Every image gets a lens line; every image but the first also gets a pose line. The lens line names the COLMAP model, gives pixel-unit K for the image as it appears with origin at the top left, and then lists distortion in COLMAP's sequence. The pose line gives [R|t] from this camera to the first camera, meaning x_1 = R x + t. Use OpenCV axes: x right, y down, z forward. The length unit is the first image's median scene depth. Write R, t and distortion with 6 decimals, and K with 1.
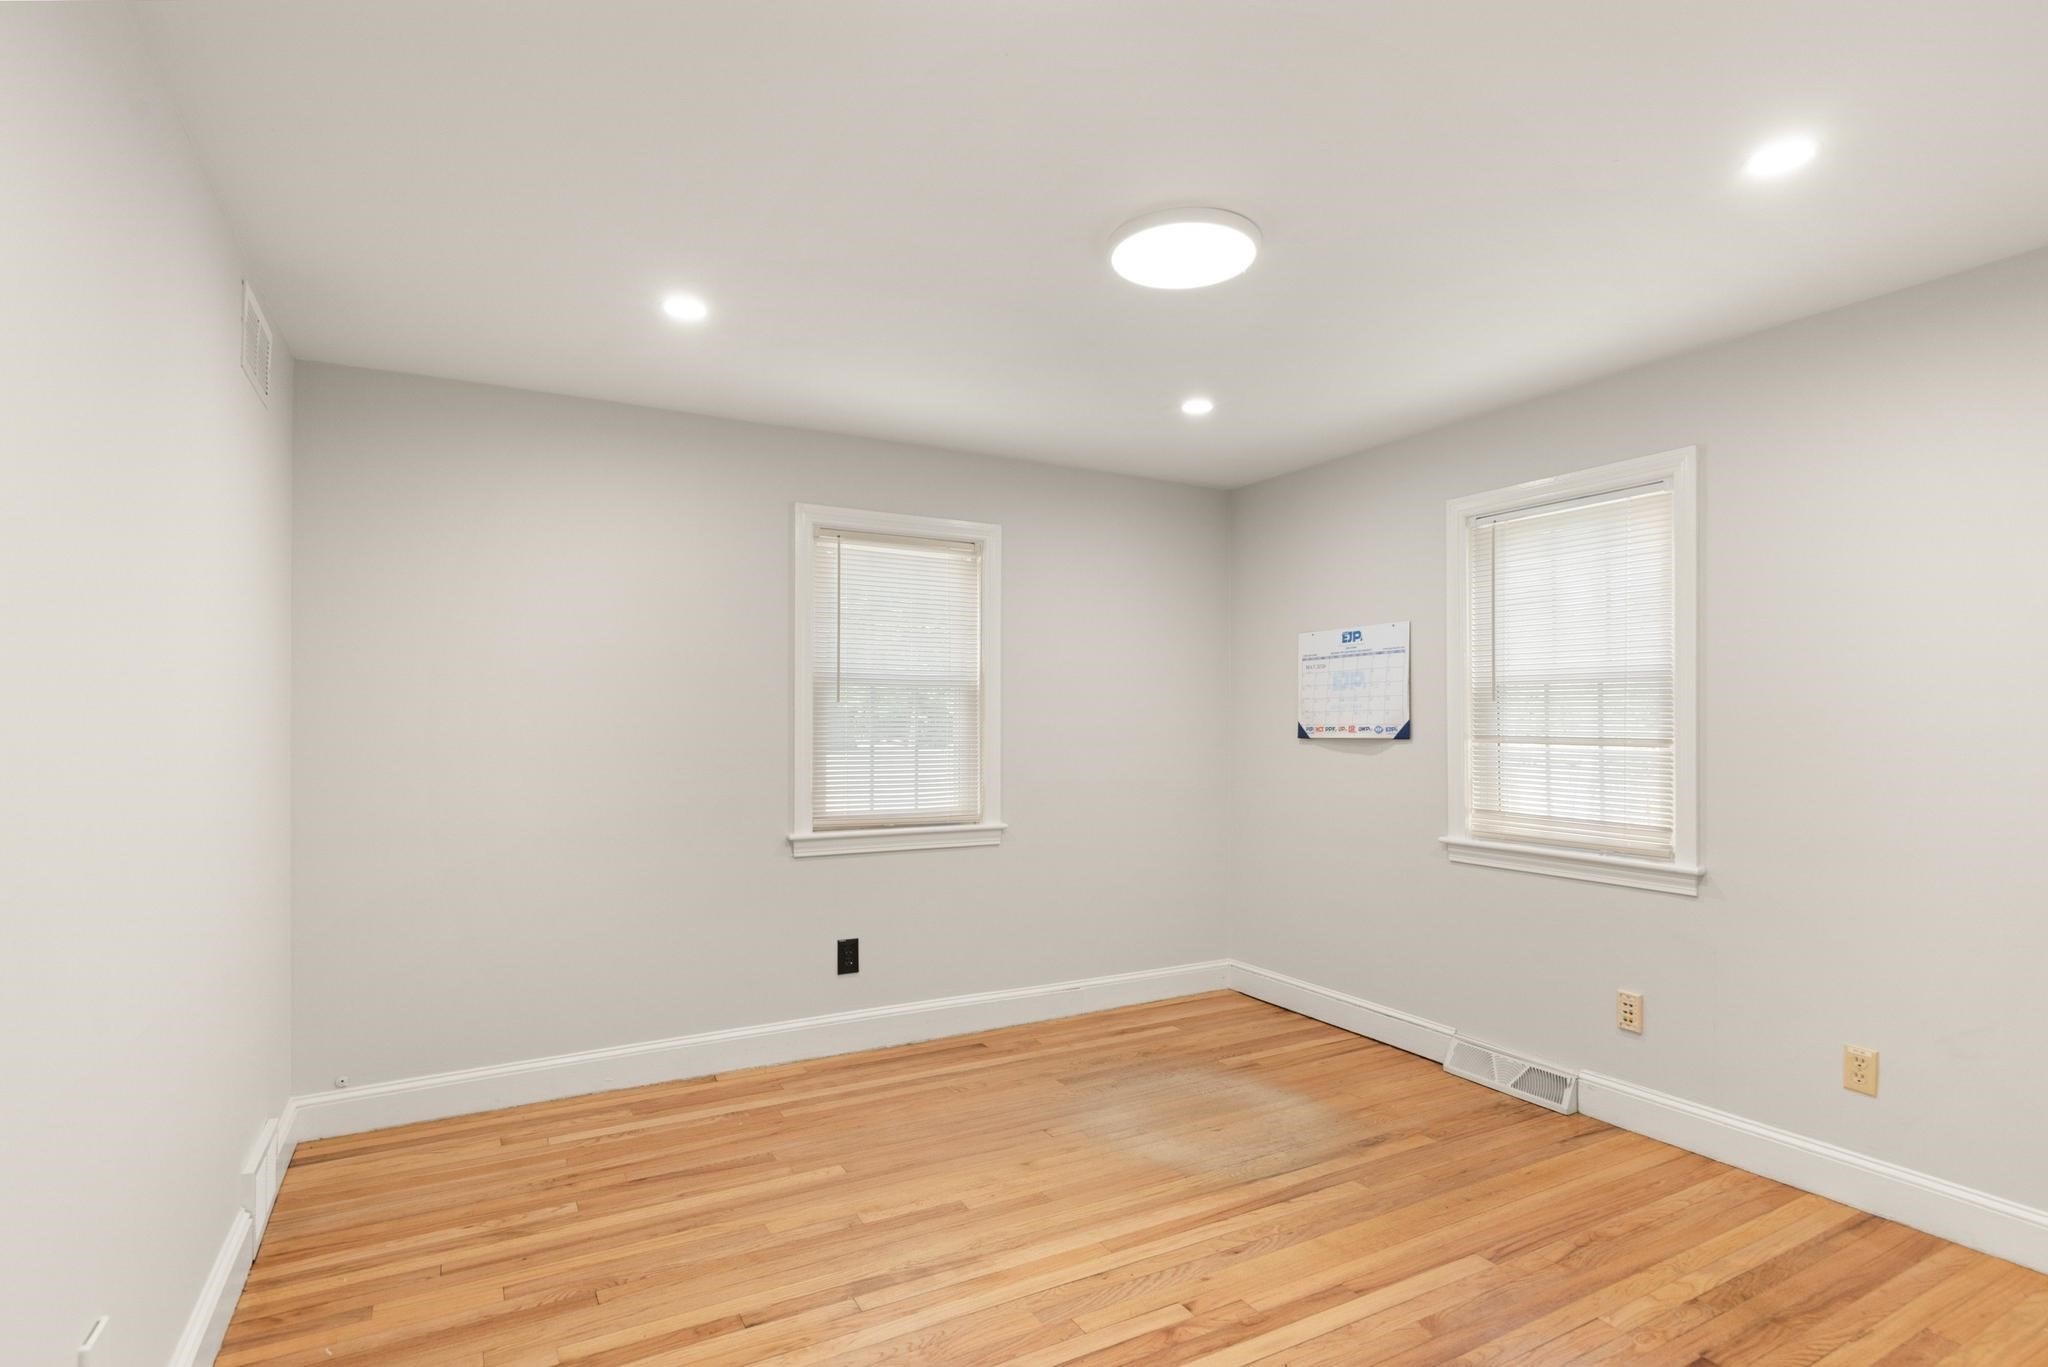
lens RADIAL K [[1039.4, 0, 1015.6], [0, 1039.4, 727.1], [0, 0, 1]] dist [-0.001234, -0.001028]
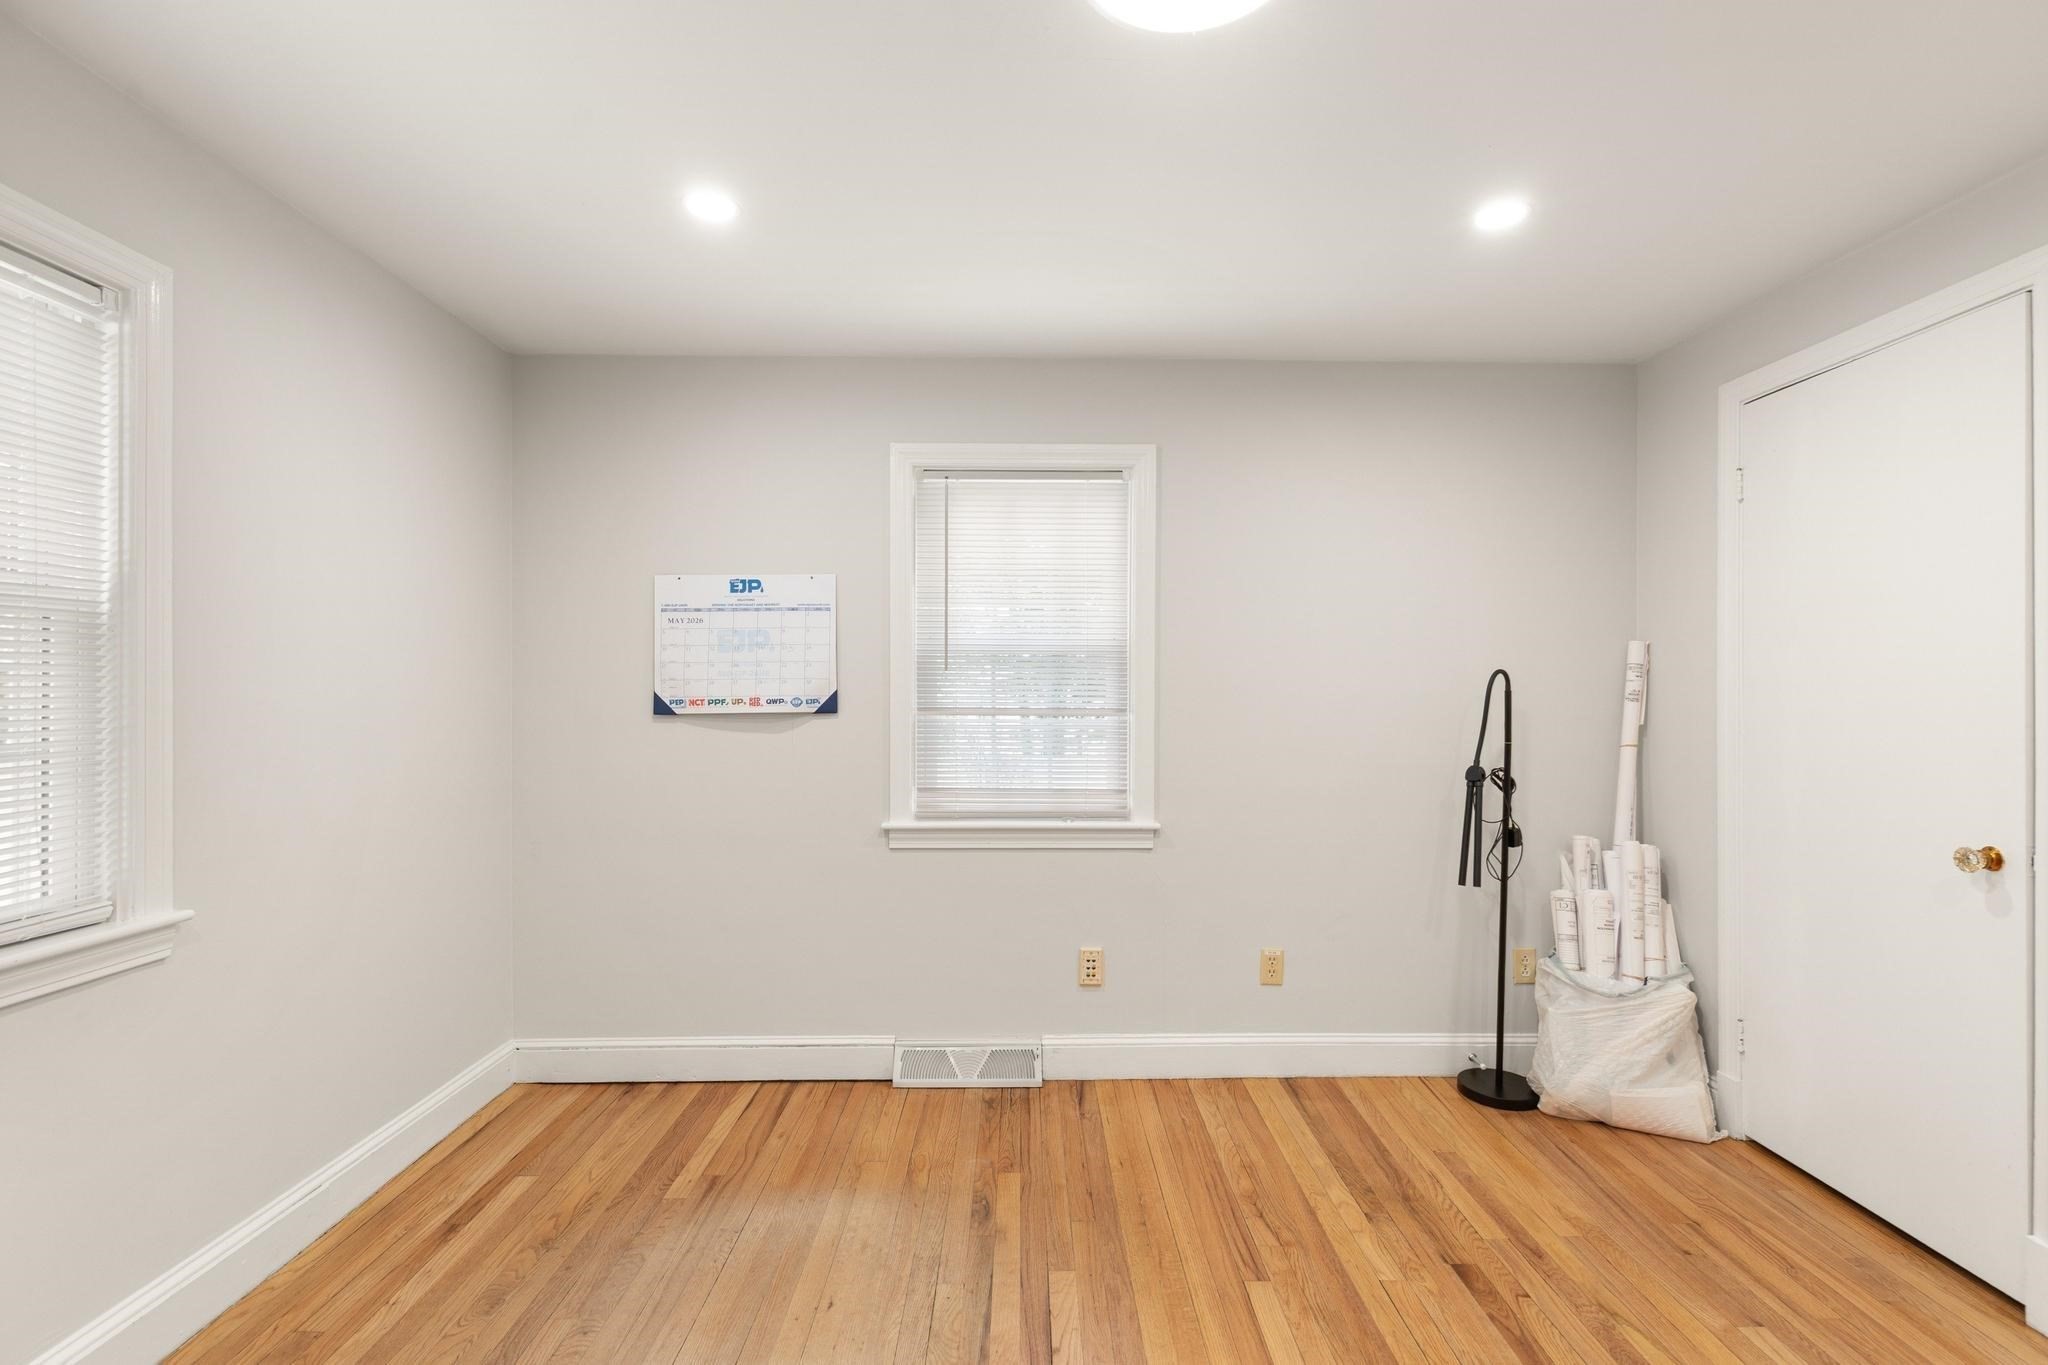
lens RADIAL K [[945.8, 0, 1048.4], [0, 945.8, 697.0], [0, 0, 1]] dist [0.007895, -0.000875]
pose [[0.454165, -0.004010, 0.890909, -0.253064], [0.005167, 0.999985, 0.001867, -0.002260], [-0.890903, 0.003755, 0.454179, 0.534886]]
